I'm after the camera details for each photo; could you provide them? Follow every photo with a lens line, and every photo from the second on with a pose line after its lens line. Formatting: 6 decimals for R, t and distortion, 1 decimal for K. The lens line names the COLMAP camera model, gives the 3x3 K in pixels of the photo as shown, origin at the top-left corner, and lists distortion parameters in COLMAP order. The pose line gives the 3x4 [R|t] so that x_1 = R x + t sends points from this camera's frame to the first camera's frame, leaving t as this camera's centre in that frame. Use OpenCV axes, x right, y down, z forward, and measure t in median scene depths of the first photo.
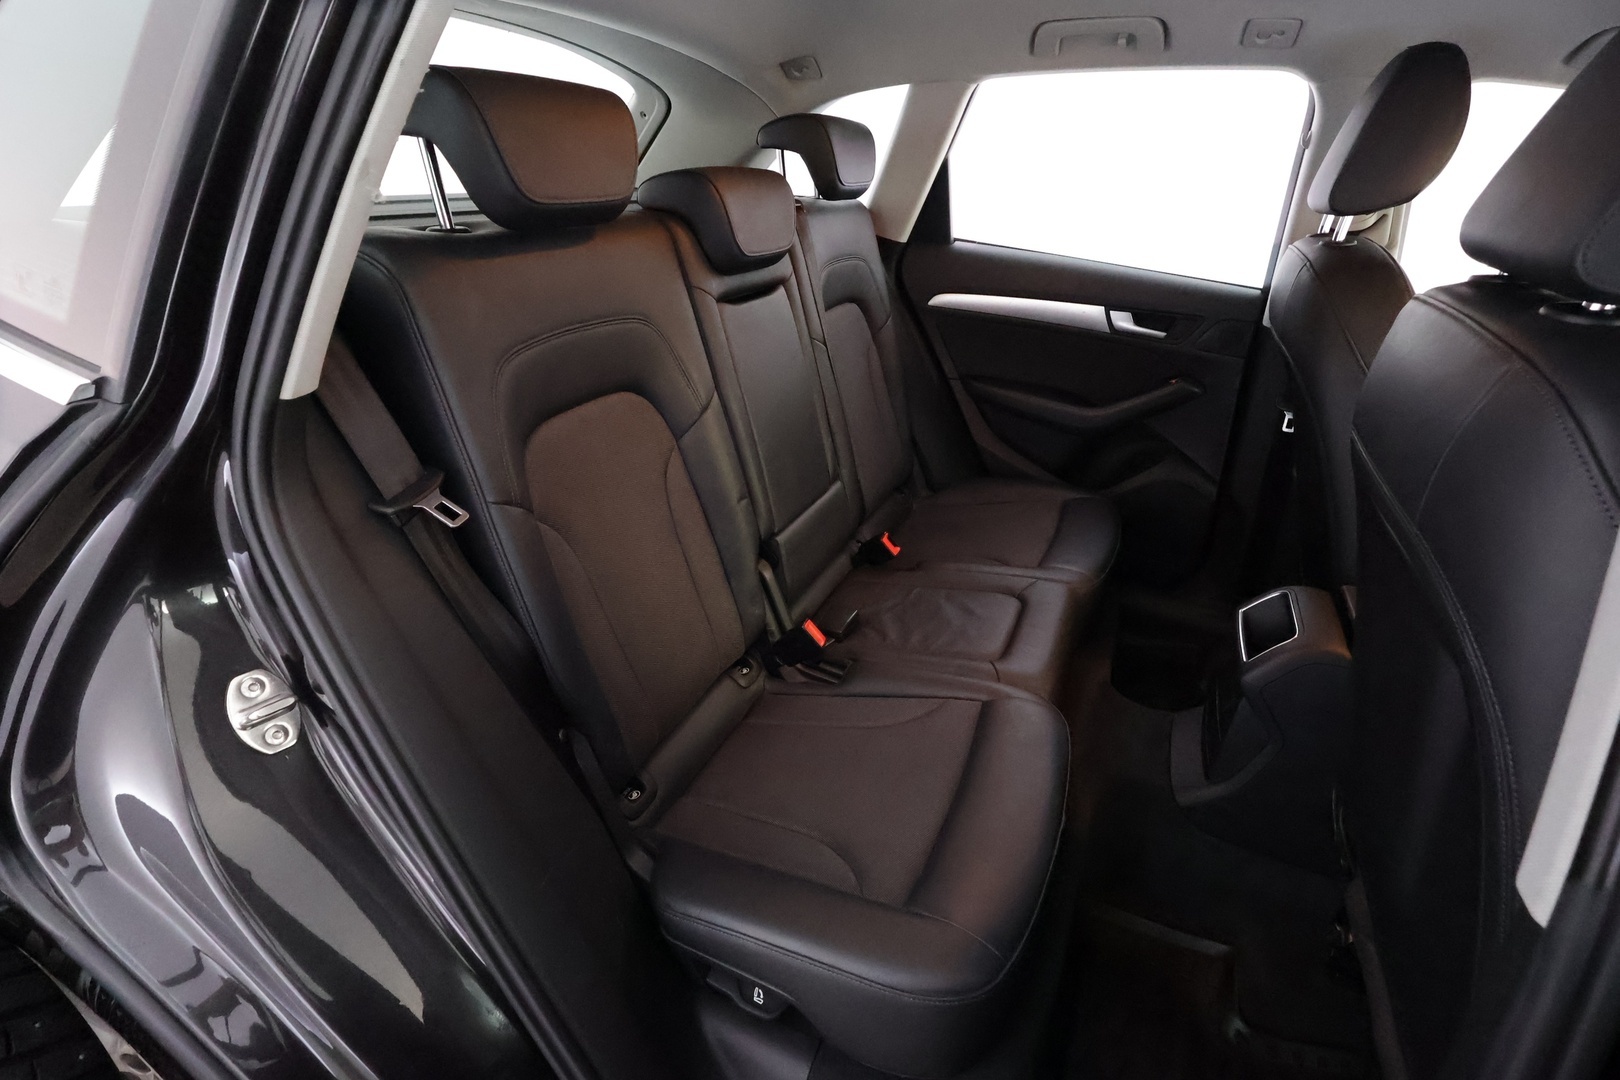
lens RADIAL K [[753.6, 0, 810.4], [0, 753.6, 540.0], [0, 0, 1]] dist [-0.004265, 0.001668]
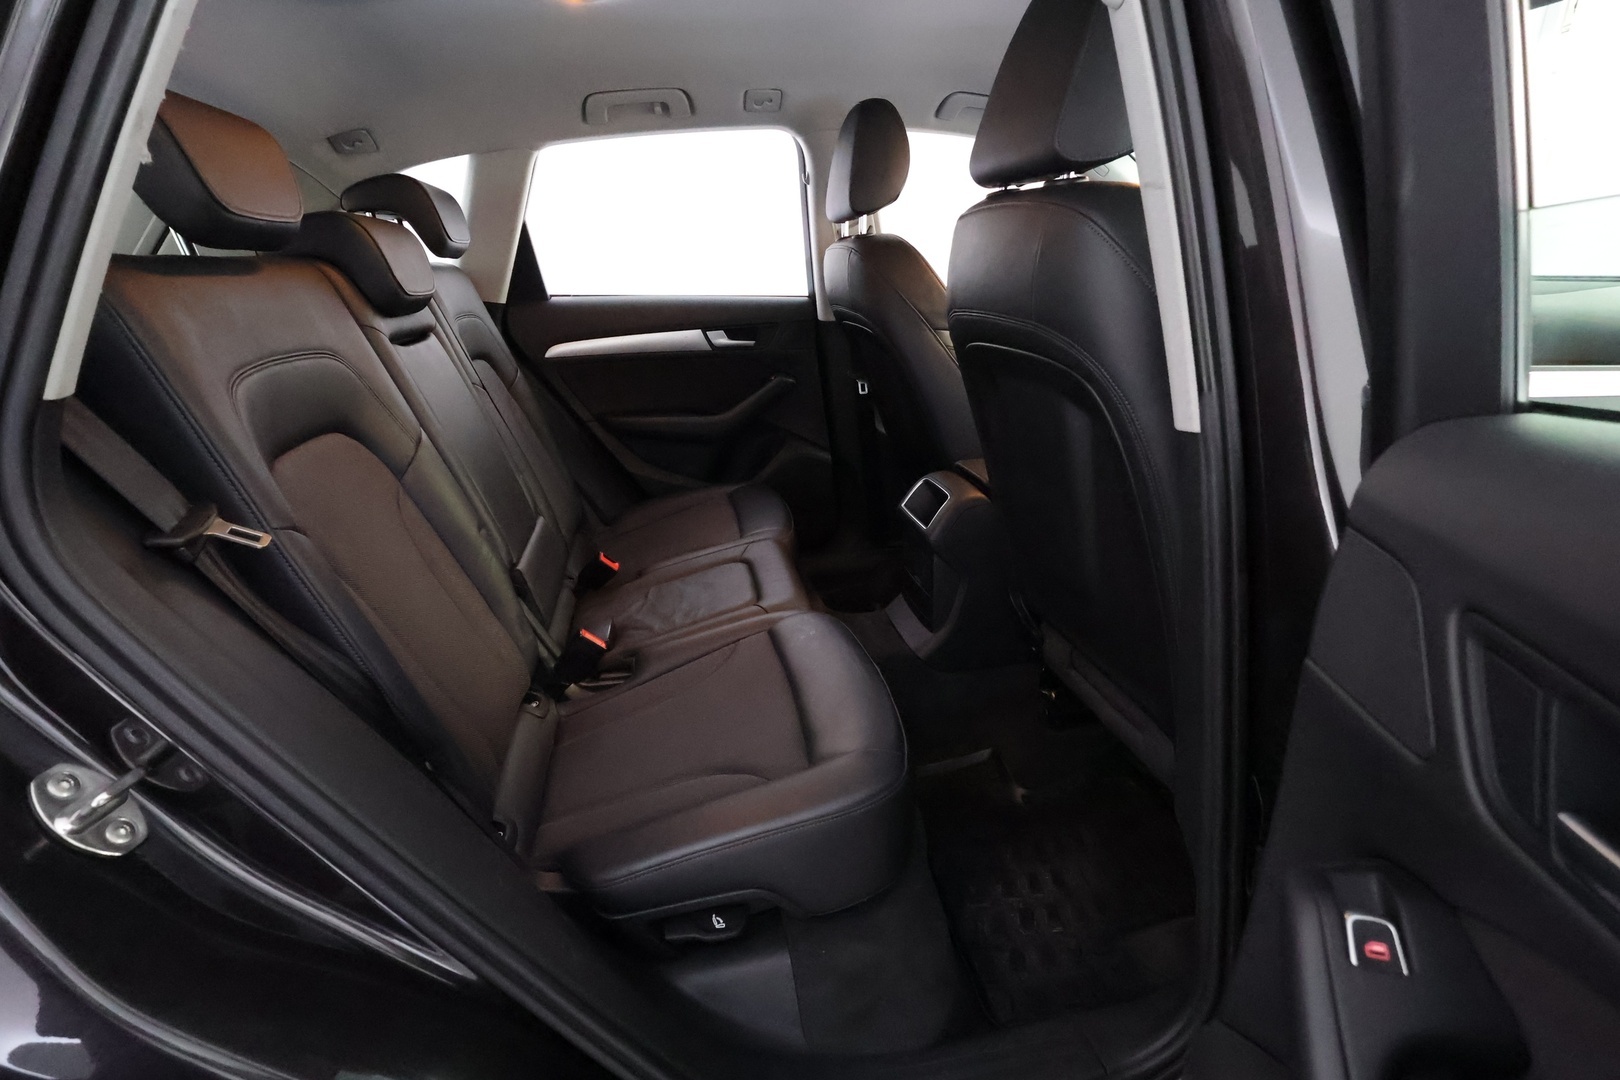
lens RADIAL K [[753.6, 0, 812.0], [0, 753.6, 540.4], [0, 0, 1]] dist [-0.004265, 0.001668]
pose [[0.809784, -0.286329, 0.512119, -0.213266], [0.349210, 0.936611, -0.028519, 0.118793], [-0.471490, 0.201931, 0.858441, -0.029909]]
